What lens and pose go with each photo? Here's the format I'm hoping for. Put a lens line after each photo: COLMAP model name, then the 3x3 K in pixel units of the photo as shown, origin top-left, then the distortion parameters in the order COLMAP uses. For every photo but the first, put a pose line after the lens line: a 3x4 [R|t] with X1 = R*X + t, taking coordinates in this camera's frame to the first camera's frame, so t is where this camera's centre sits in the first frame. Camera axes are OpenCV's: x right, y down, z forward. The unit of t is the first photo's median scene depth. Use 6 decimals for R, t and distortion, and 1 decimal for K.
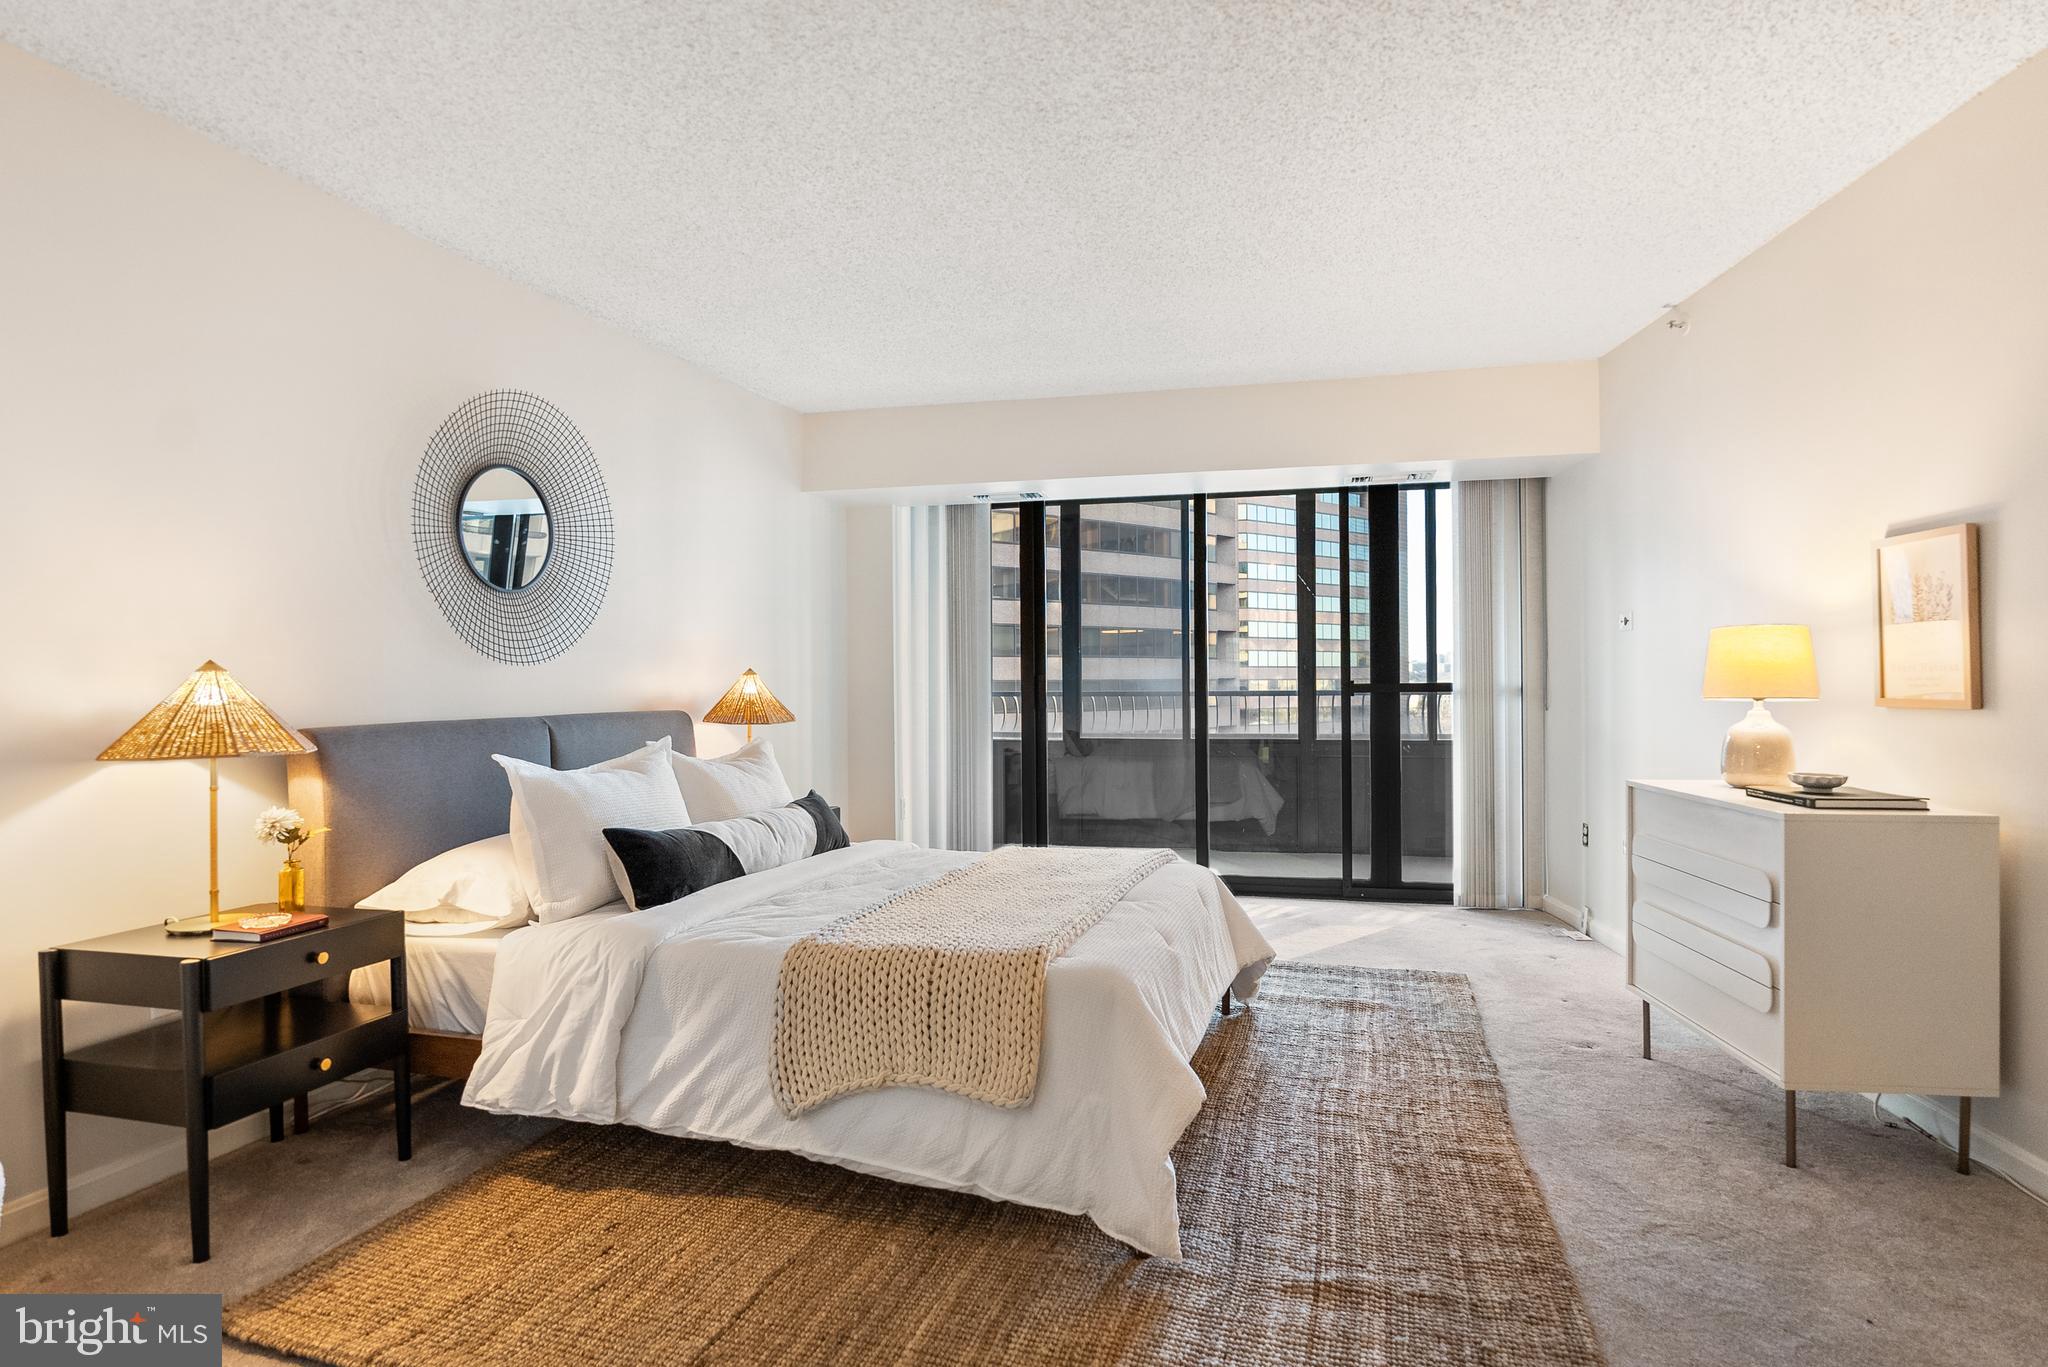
lens RADIAL K [[1081.9, 0, 1023.2], [0, 1081.9, 686.3], [0, 0, 1]] dist [-0.002209, -0.002484]
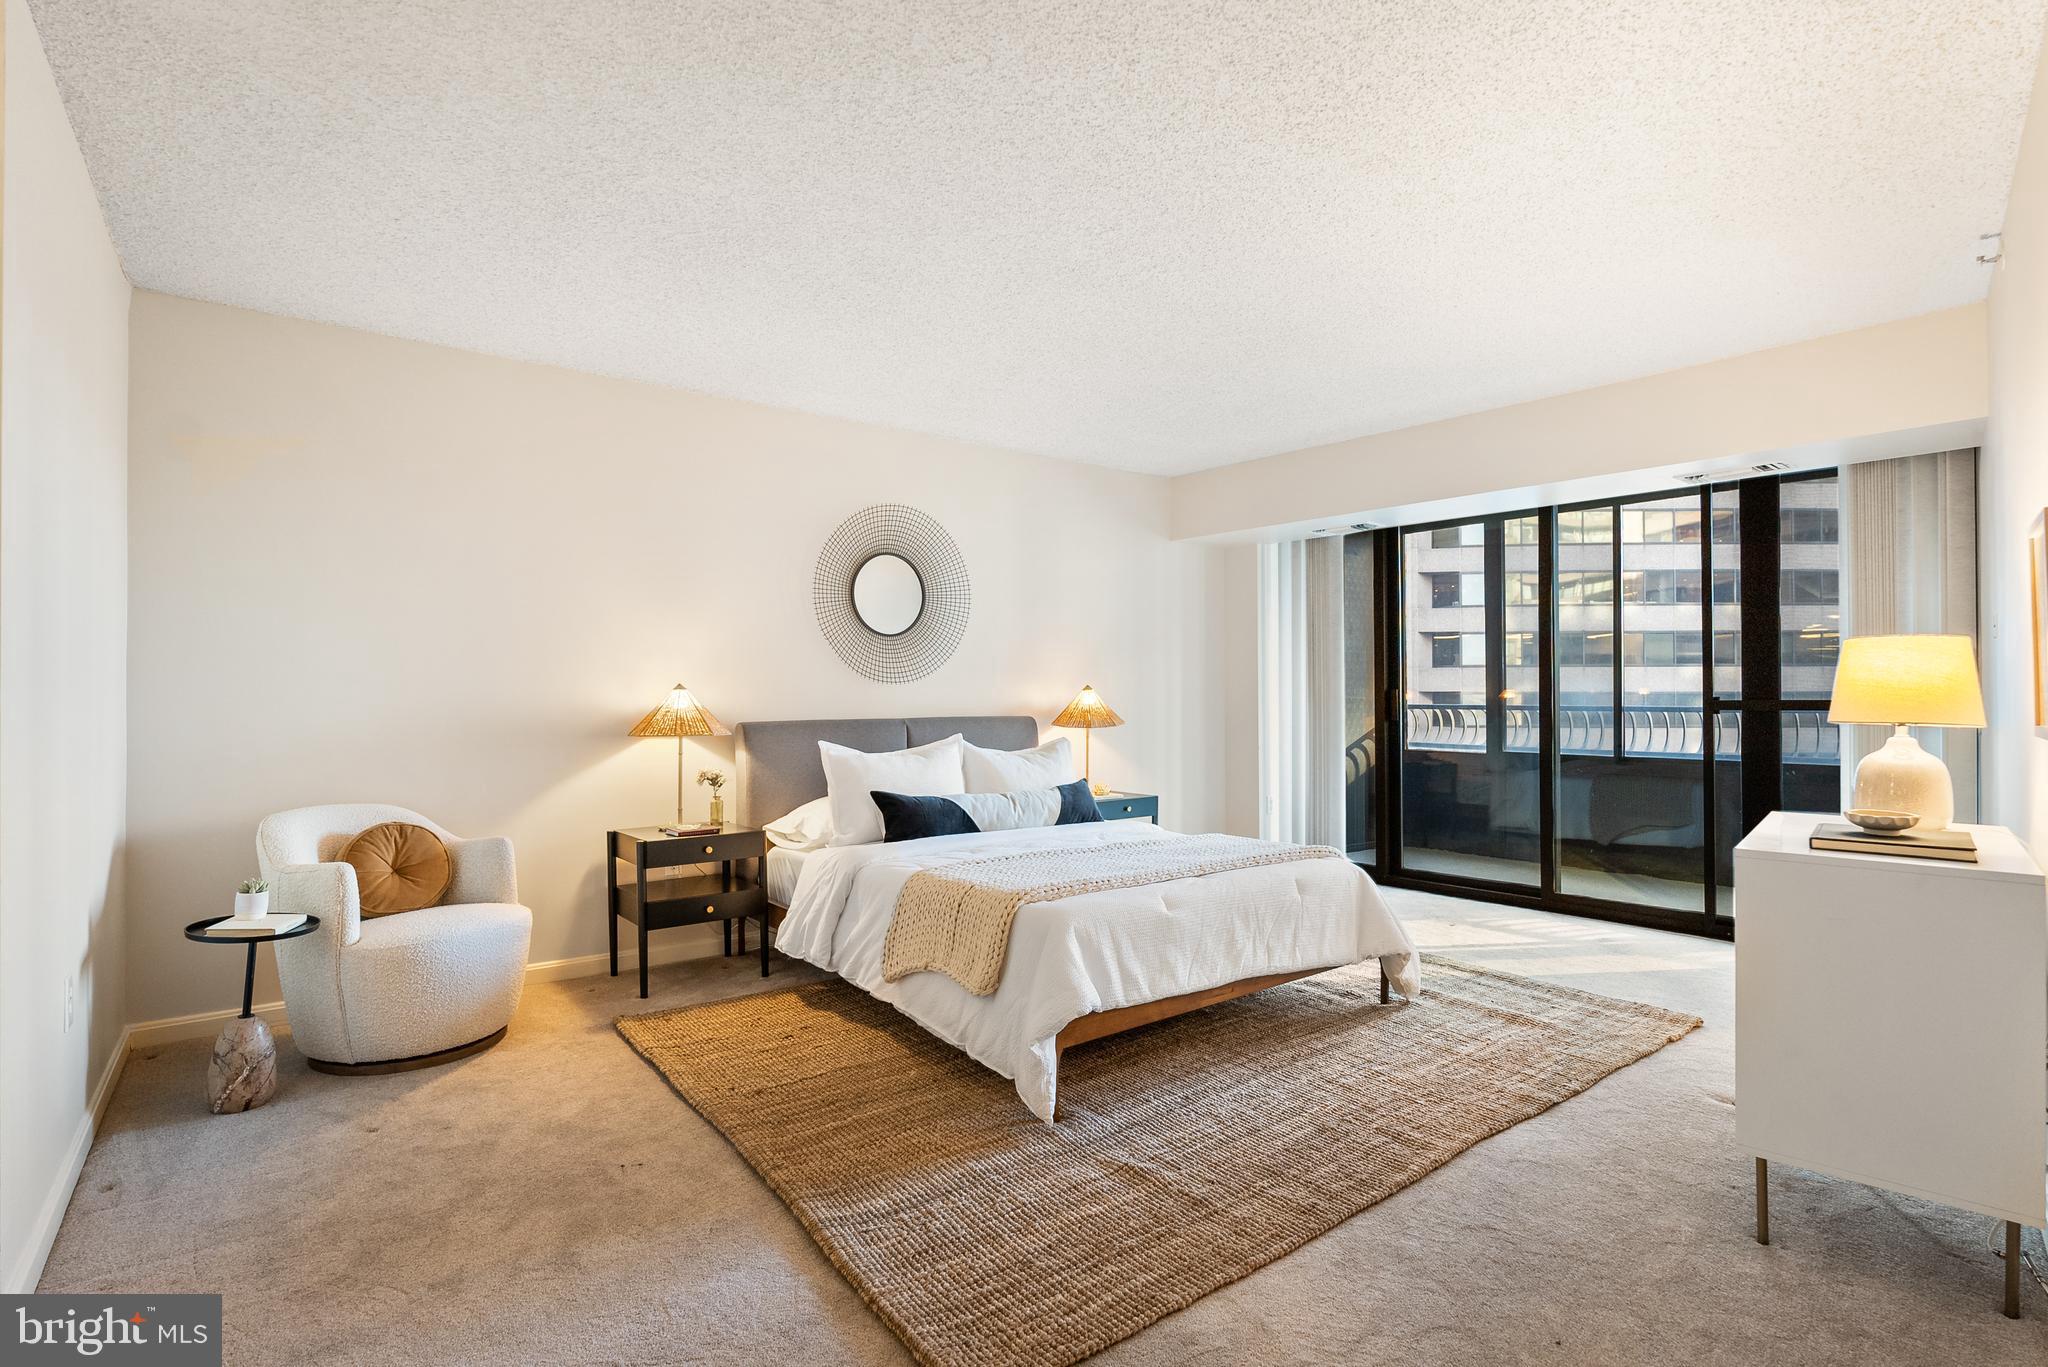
lens RADIAL K [[993.0, 0, 1030.4], [0, 993.0, 698.7], [0, 0, 1]] dist [-0.005243, -0.000536]
pose [[0.812625, 0.006672, -0.582749, 0.452463], [-0.005149, 0.999978, 0.004268, -0.005652], [0.582764, -0.000468, 0.812641, -0.016500]]
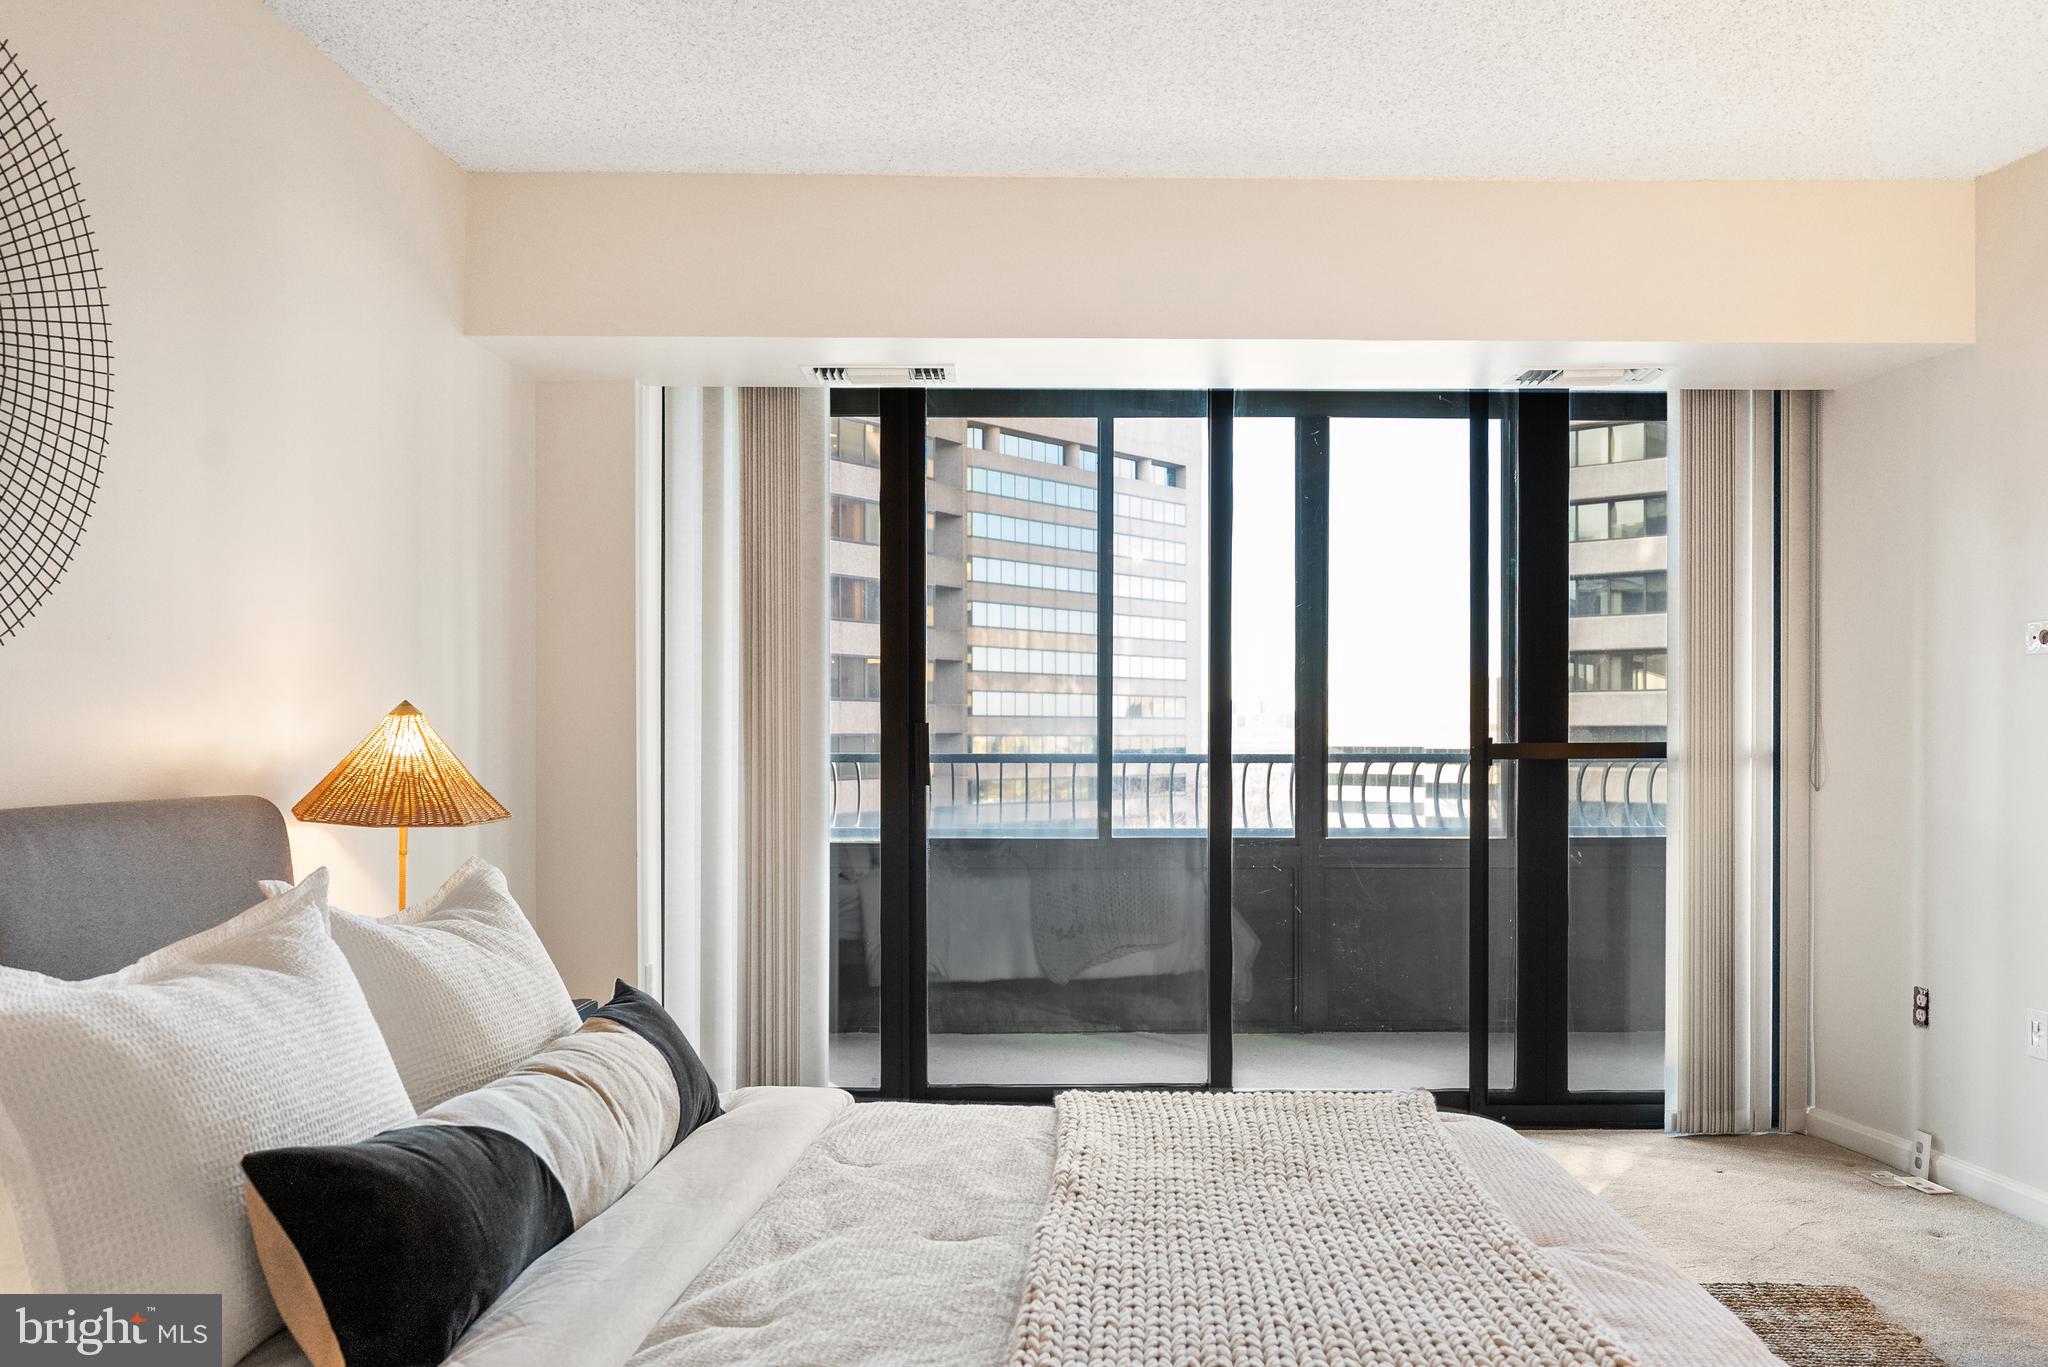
lens RADIAL K [[1647.6, 0, 1006.3], [0, 1647.6, 762.6], [0, 0, 1]] dist [0.012846, -0.002116]
pose [[0.969275, 0.003018, 0.245960, -0.210314], [-0.005641, 0.999934, 0.009964, 0.000778], [-0.245914, -0.011045, 0.969229, 0.322228]]
